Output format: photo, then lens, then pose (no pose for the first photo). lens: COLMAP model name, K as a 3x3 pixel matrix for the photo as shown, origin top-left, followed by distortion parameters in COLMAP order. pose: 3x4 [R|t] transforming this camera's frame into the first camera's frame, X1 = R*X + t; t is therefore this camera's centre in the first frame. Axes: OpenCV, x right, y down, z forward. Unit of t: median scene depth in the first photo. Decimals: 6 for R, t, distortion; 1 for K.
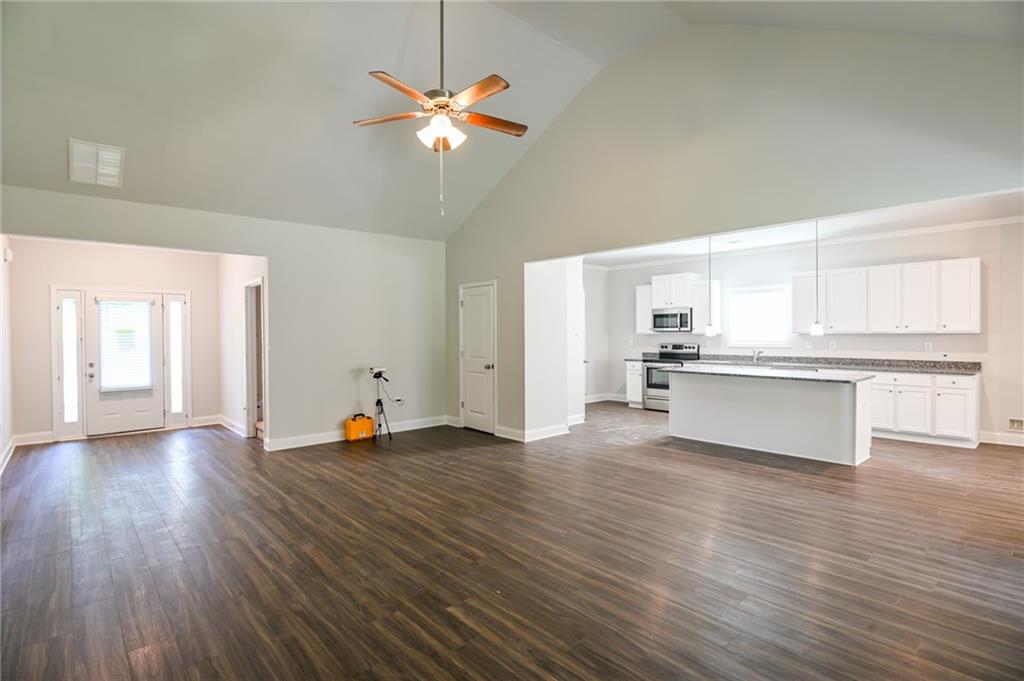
lens RADIAL K [[502.0, 0, 513.2], [0, 502.0, 339.9], [0, 0, 1]] dist [-0.022310, 0.000813]
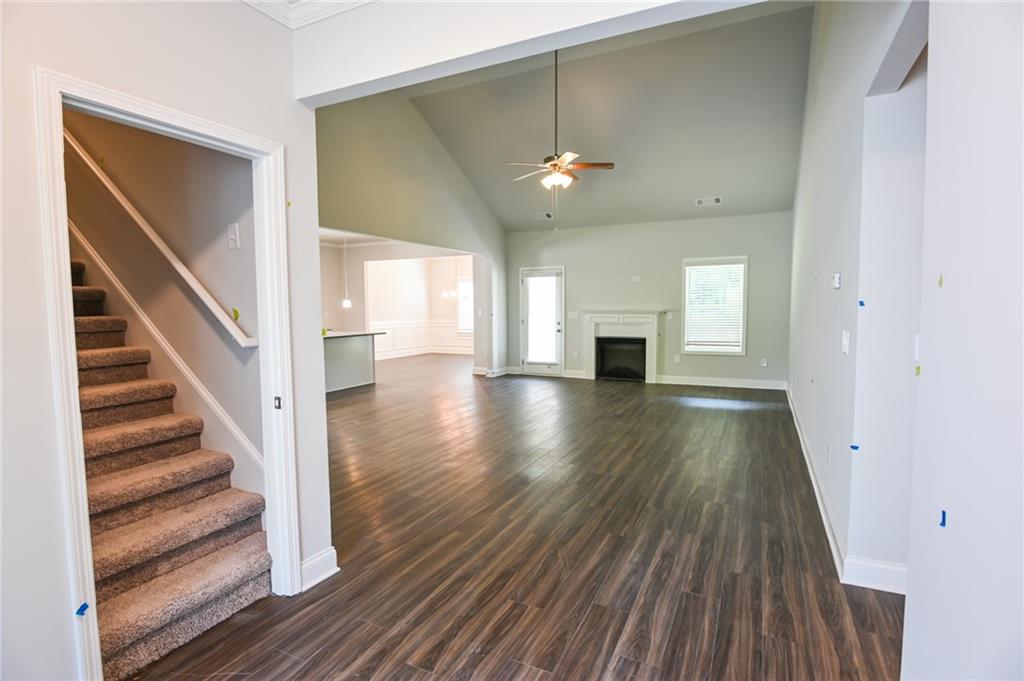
lens RADIAL K [[502.0, 0, 513.2], [0, 502.0, 339.9], [0, 0, 1]] dist [-0.022310, 0.000813]
pose [[-0.370268, -0.056781, 0.927188, -0.869582], [0.021794, 0.997324, 0.069779, -0.005442], [-0.928669, 0.046044, -0.368040, 0.931720]]
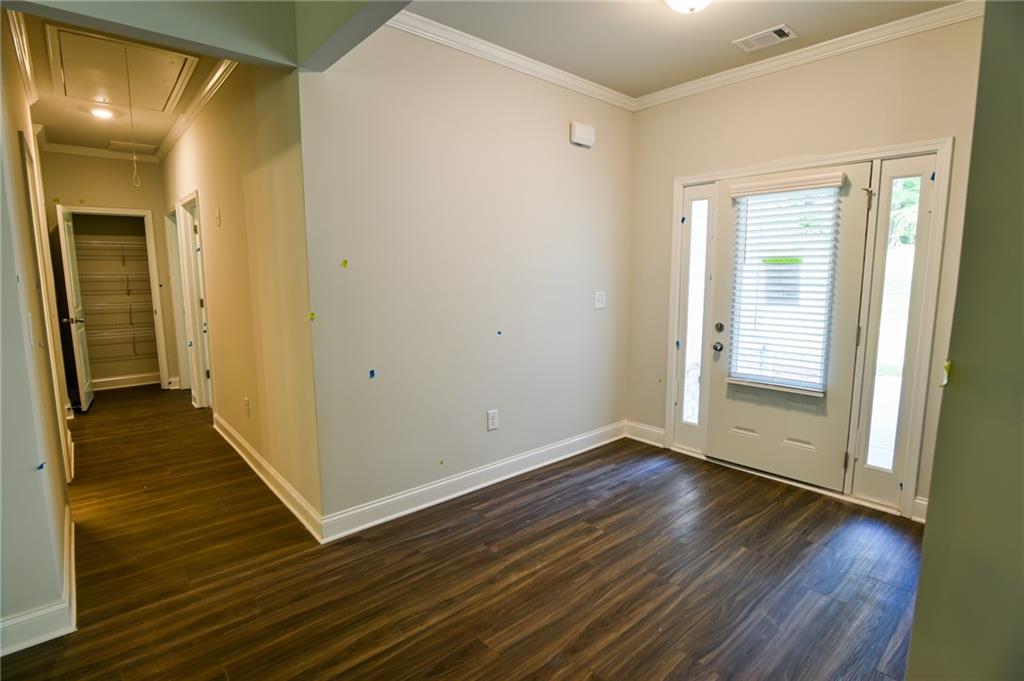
lens RADIAL K [[502.0, 0, 513.2], [0, 502.0, 339.9], [0, 0, 1]] dist [-0.022310, 0.000813]
pose [[-0.011973, 0.138228, -0.990328, -0.348699], [-0.008687, 0.990347, 0.138336, -0.007434], [0.999891, 0.010259, -0.010657, 0.834737]]
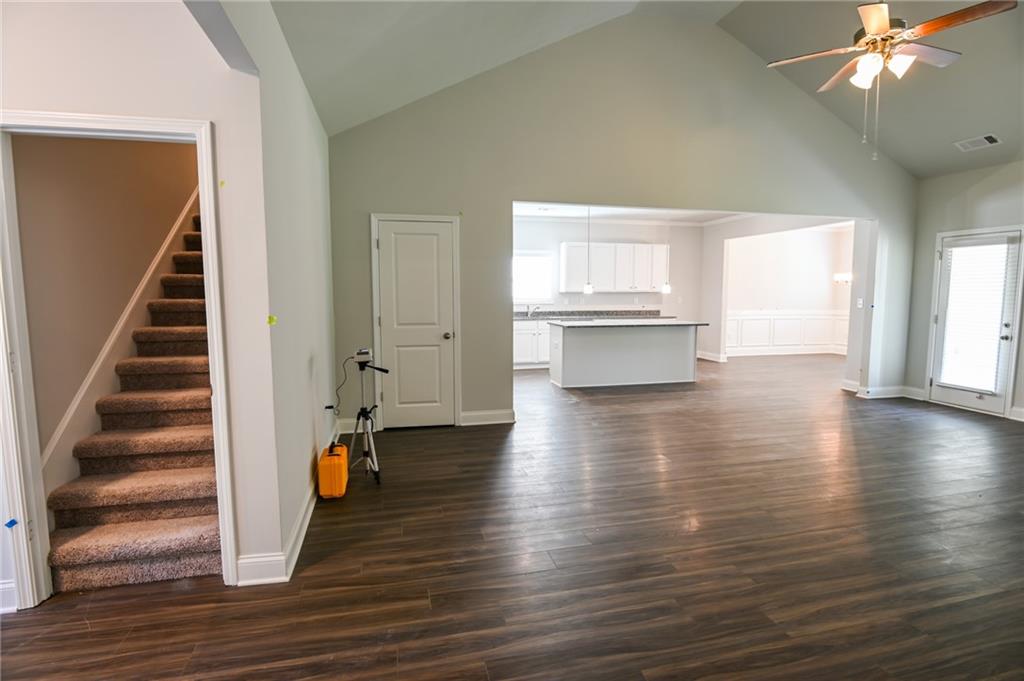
lens RADIAL K [[502.0, 0, 513.2], [0, 502.0, 339.9], [0, 0, 1]] dist [-0.022310, 0.000813]
pose [[0.474221, -0.079071, 0.876848, -0.681994], [0.009310, 0.996353, 0.084813, -0.001733], [-0.880357, -0.032057, 0.473228, 0.605866]]
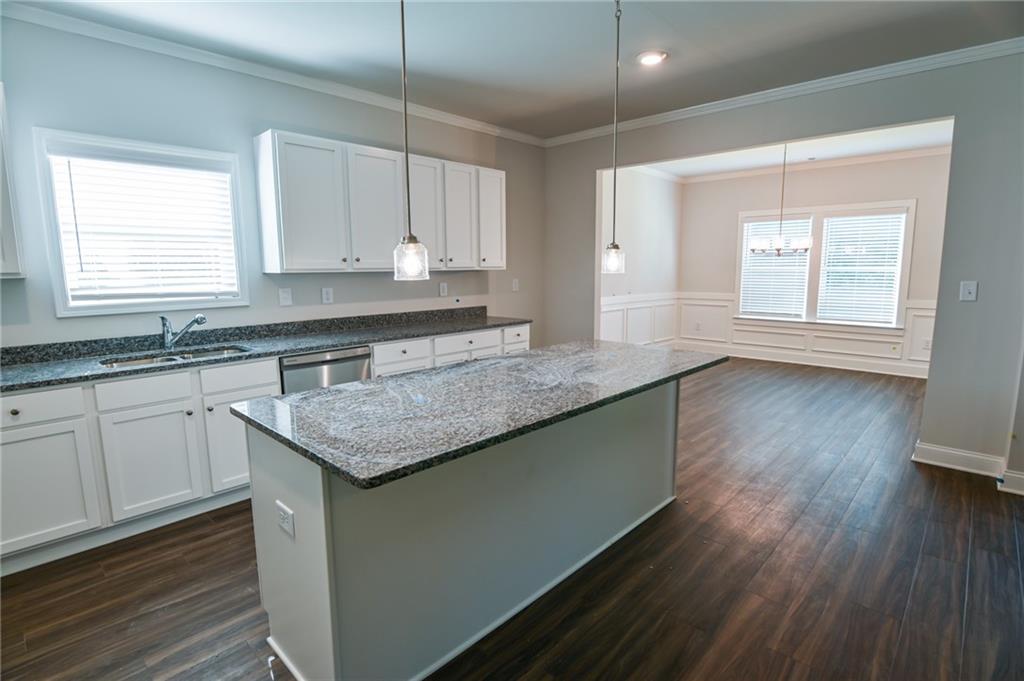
lens RADIAL K [[502.0, 0, 513.2], [0, 502.0, 339.9], [0, 0, 1]] dist [-0.022310, 0.000813]
pose [[-0.081719, -0.136957, 0.987200, 0.119467], [0.020600, 0.990070, 0.139060, -0.012951], [-0.996443, 0.031700, -0.078086, 0.962921]]
